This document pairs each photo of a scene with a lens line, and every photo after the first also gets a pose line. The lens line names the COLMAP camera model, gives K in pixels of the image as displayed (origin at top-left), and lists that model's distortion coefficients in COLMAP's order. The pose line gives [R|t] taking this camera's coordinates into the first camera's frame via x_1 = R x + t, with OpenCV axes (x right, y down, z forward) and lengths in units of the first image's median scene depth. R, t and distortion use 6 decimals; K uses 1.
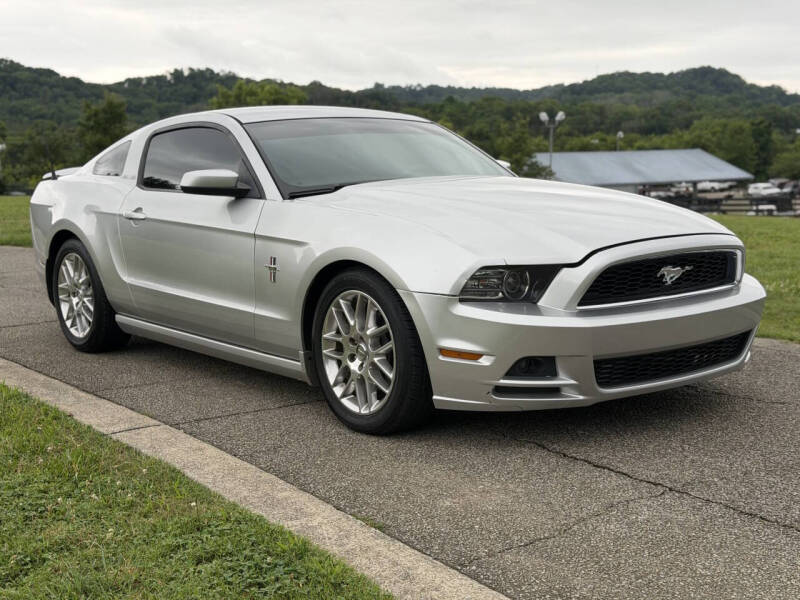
lens RADIAL K [[1119.5, 0, 394.3], [0, 1119.5, 303.4], [0, 0, 1]] dist [0.119335, 0.000000]
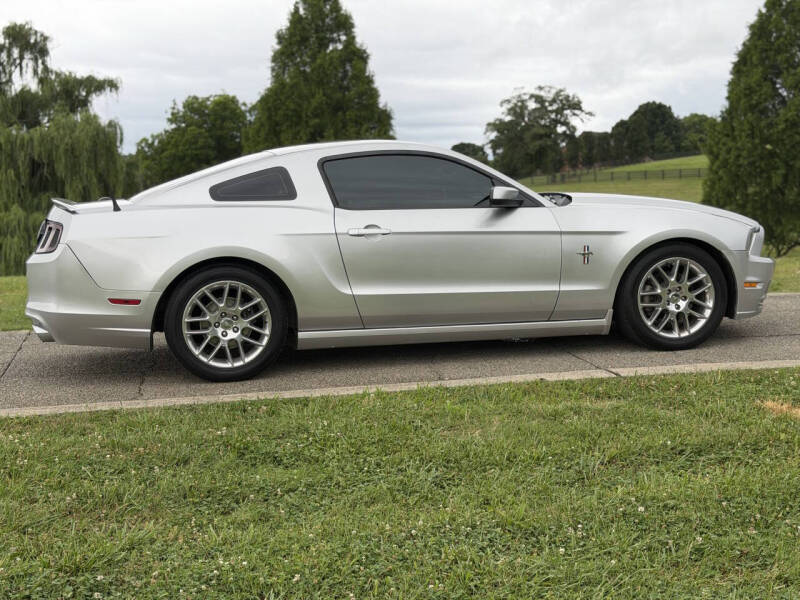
lens RADIAL K [[1119.5, 0, 394.1], [0, 1119.5, 305.5], [0, 0, 1]] dist [0.119335, 0.000000]
pose [[0.454407, -0.085575, 0.886674, -1.622841], [0.142169, 0.989583, 0.022648, -0.036978], [-0.879376, 0.115766, 0.461840, 0.638483]]
